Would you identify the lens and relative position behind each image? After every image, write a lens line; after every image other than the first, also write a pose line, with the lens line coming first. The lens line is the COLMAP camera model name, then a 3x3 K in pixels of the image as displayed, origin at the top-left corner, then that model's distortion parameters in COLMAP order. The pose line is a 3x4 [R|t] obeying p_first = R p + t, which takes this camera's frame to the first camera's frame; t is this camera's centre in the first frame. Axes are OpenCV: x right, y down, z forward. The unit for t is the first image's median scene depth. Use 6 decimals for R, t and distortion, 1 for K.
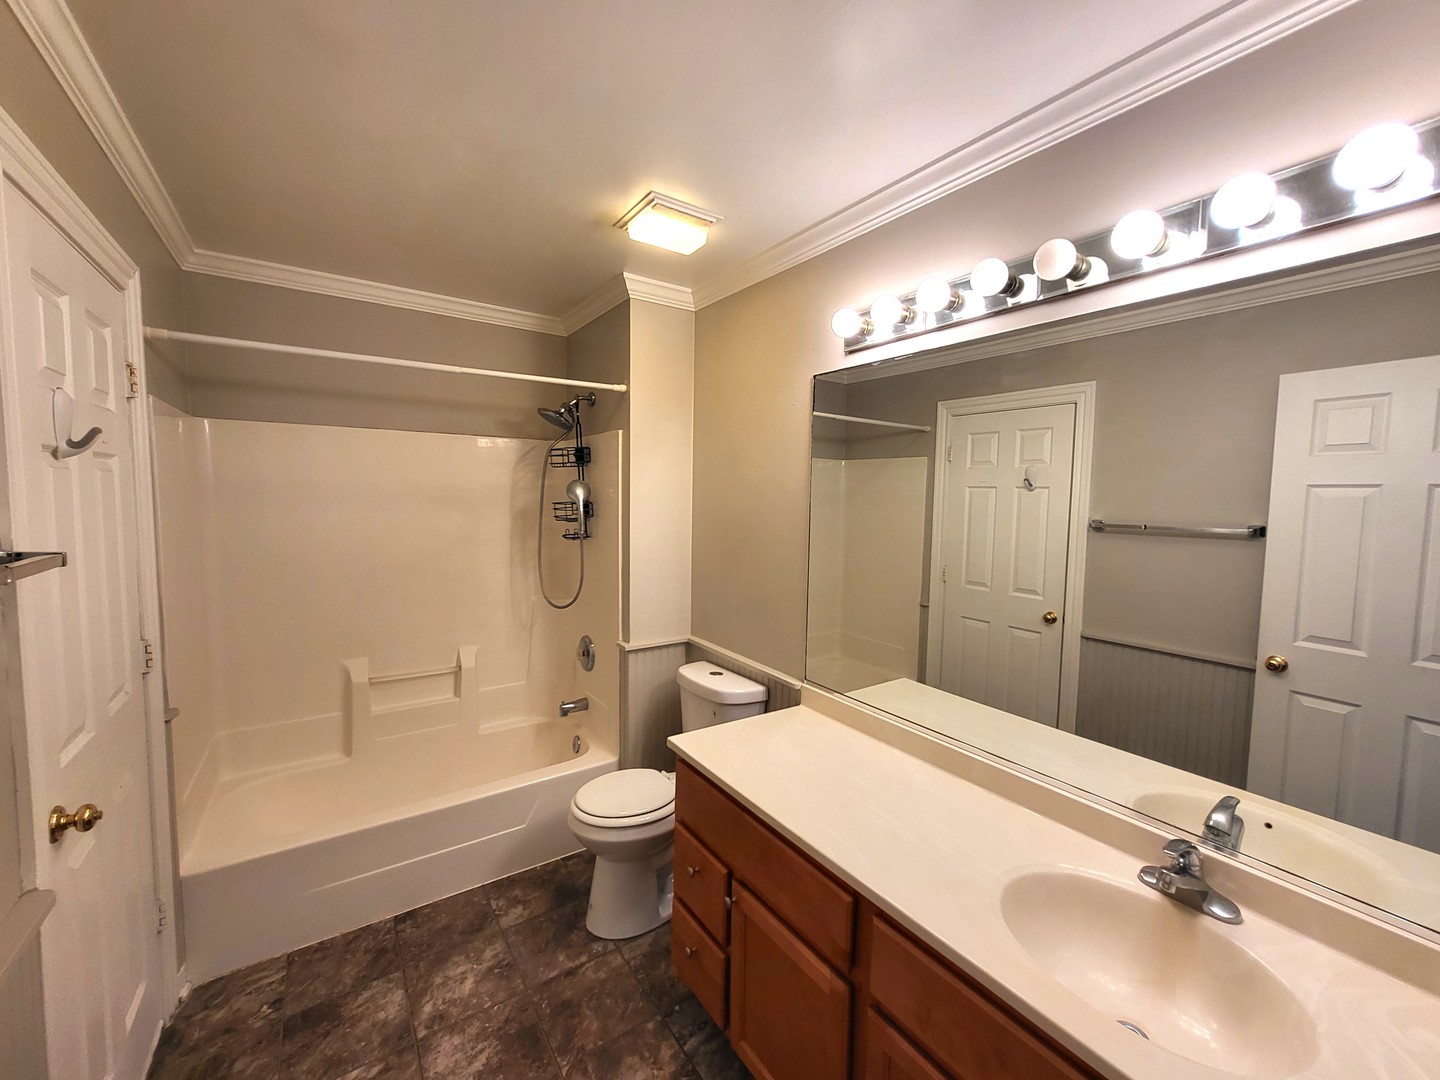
lens RADIAL K [[570.1, 0, 720.5], [0, 570.1, 537.6], [0, 0, 1]] dist [0.002403, 0.000441]
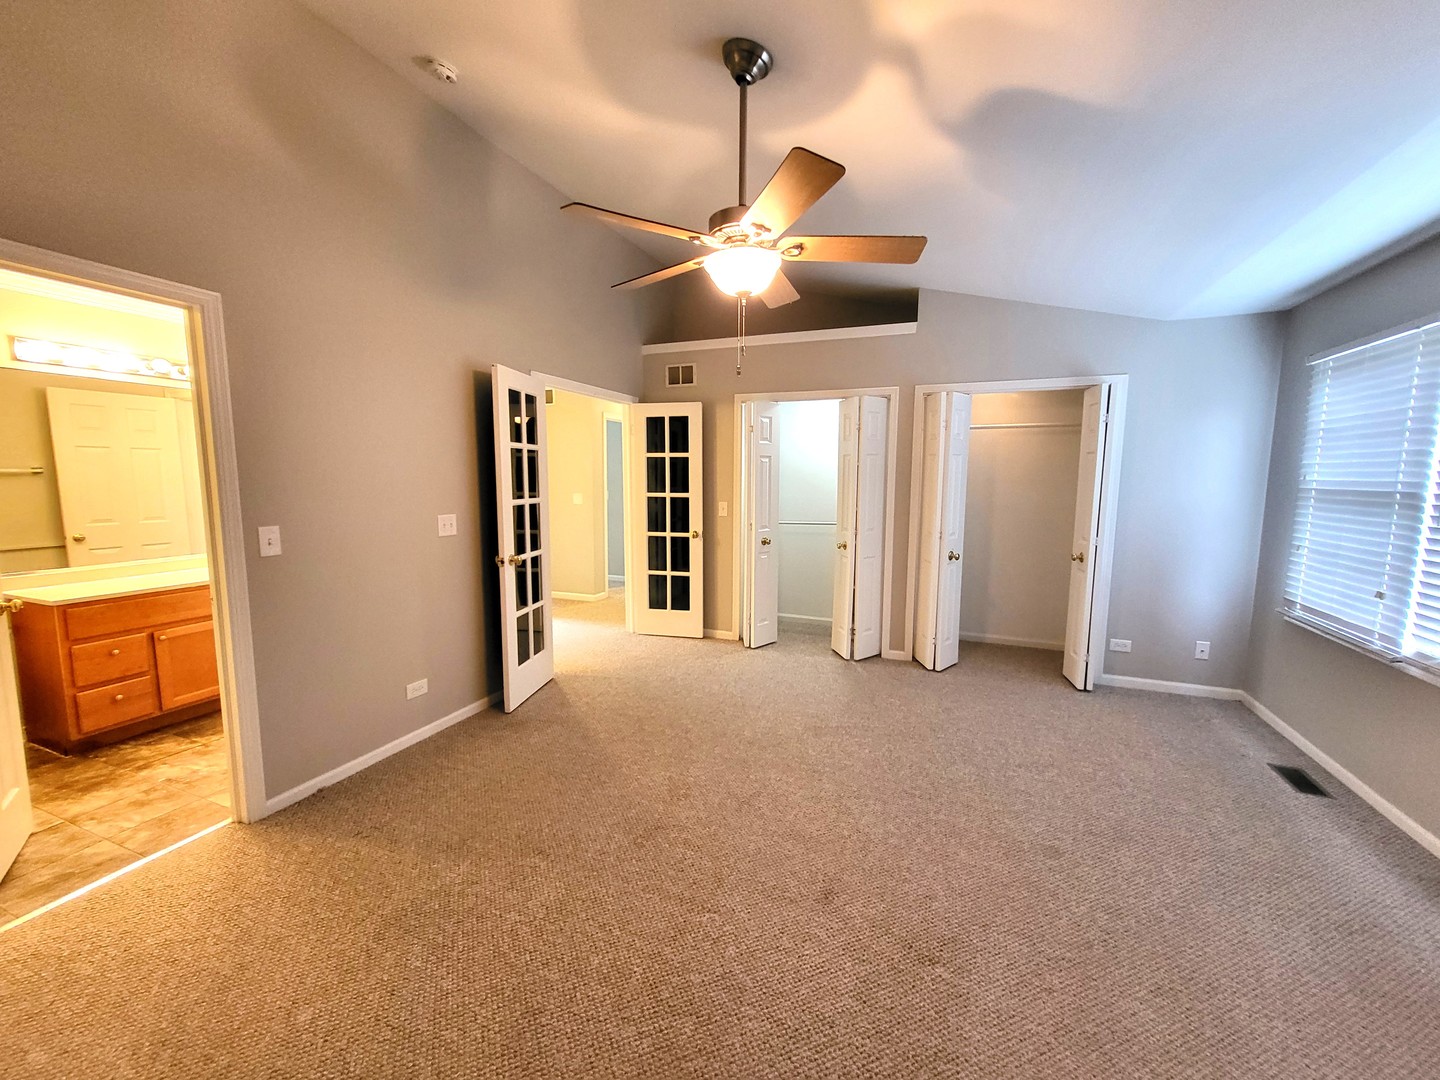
lens RADIAL K [[570.1, 0, 729.3], [0, 570.1, 543.3], [0, 0, 1]] dist [0.002403, 0.000441]
pose [[-0.551242, -0.114346, 0.826473, -2.512501], [0.045801, 0.984924, 0.166817, 0.022593], [-0.833088, 0.129810, -0.537694, 0.283523]]
